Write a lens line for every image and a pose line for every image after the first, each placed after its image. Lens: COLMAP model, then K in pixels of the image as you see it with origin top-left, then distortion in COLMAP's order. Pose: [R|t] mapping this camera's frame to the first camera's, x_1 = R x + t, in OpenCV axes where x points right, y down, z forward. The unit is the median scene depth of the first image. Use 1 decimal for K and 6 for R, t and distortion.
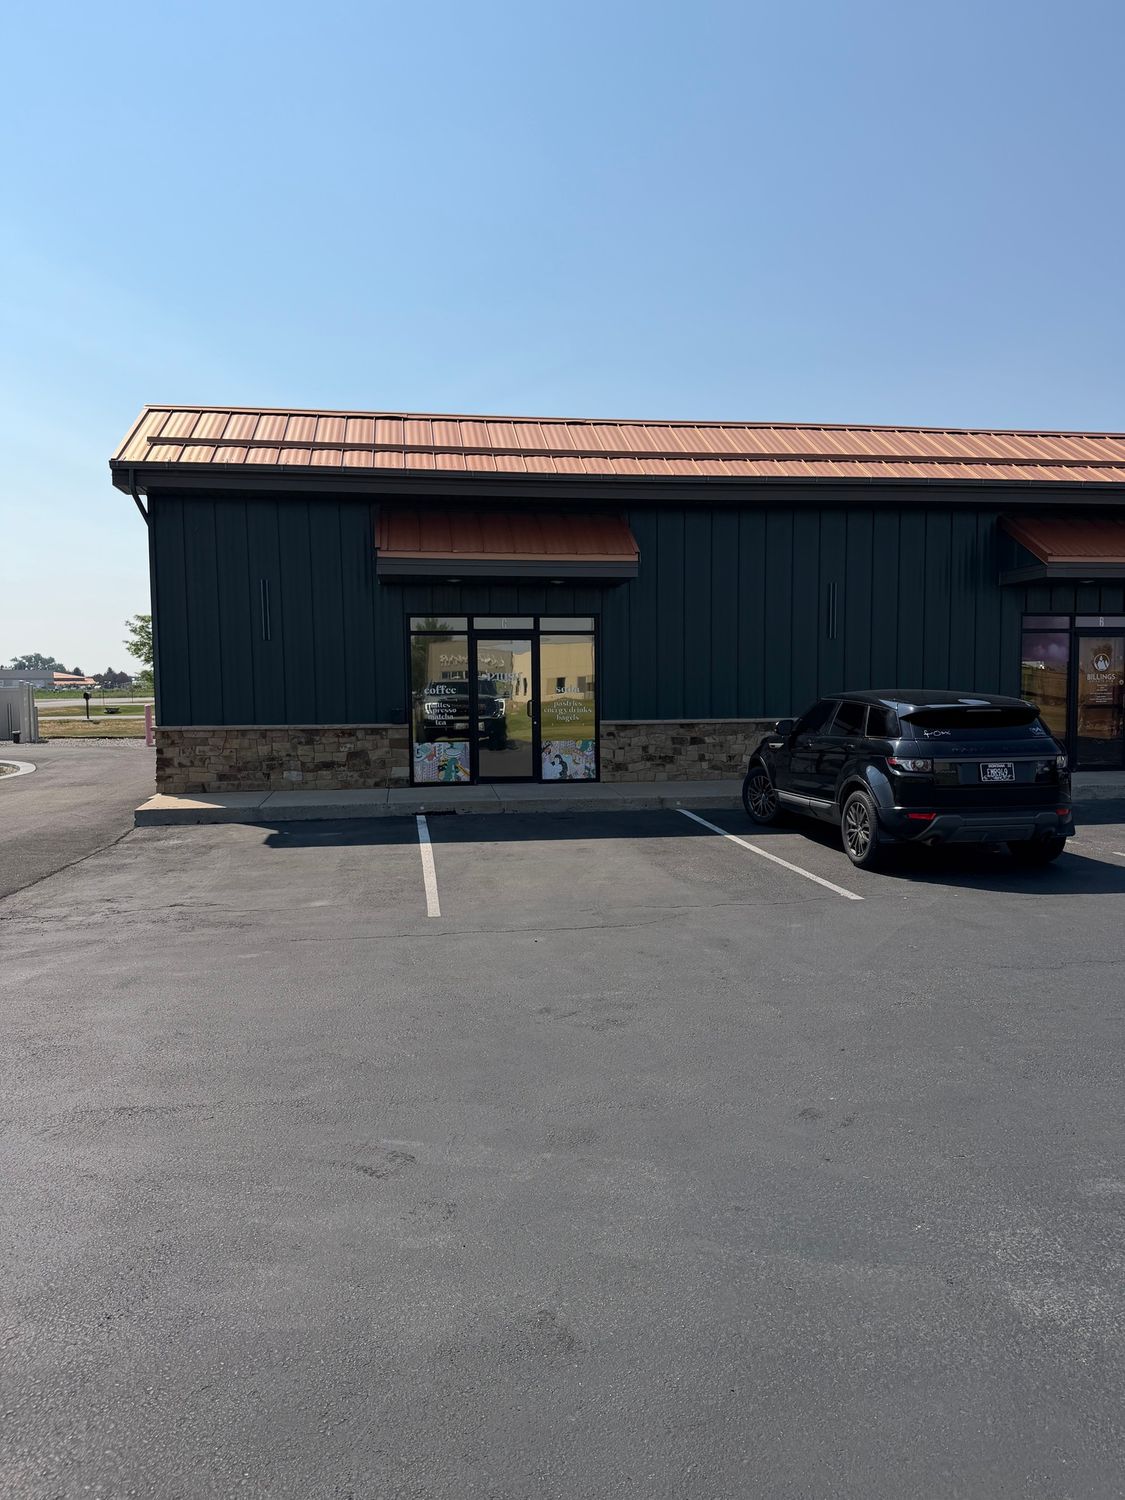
lens RADIAL K [[1050.7, 0, 561.1], [0, 1050.7, 751.1], [0, 0, 1]] dist [0.037831, -0.002066]
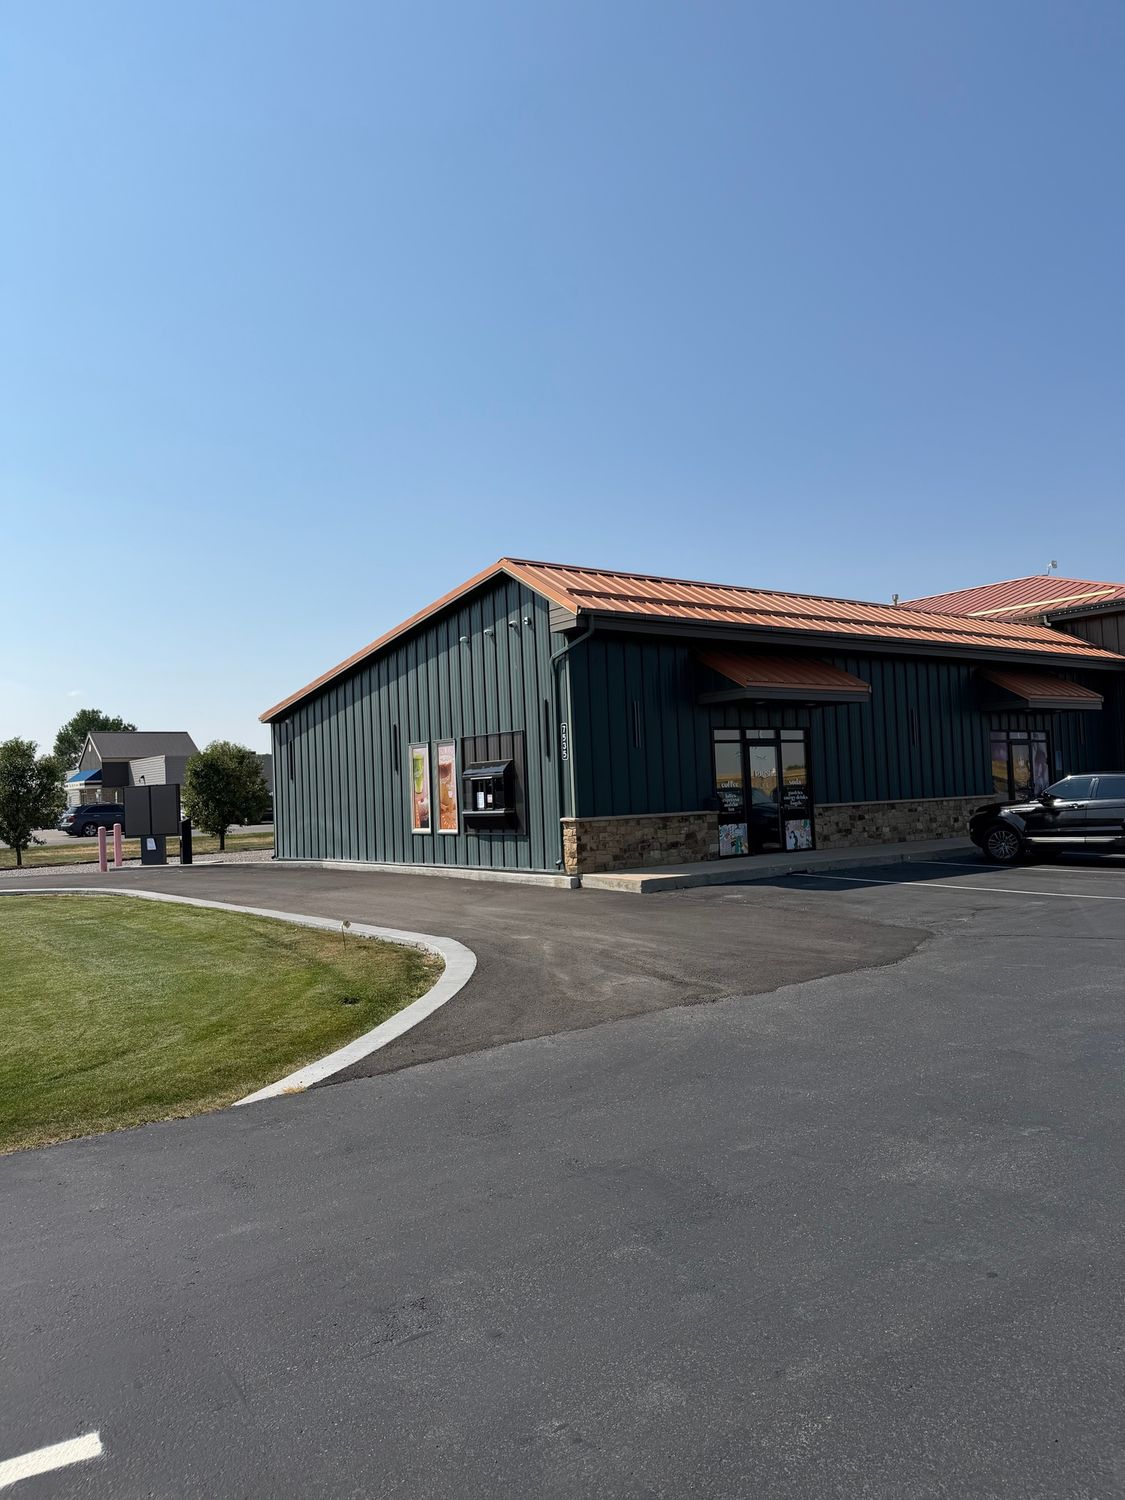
lens RADIAL K [[1050.7, 0, 571.5], [0, 1050.7, 748.8], [0, 0, 1]] dist [0.037831, -0.002066]
pose [[0.876026, -0.002286, 0.482259, -0.920084], [0.052811, 0.994430, -0.091218, 0.007038], [-0.479364, 0.105378, 0.871267, -0.056491]]
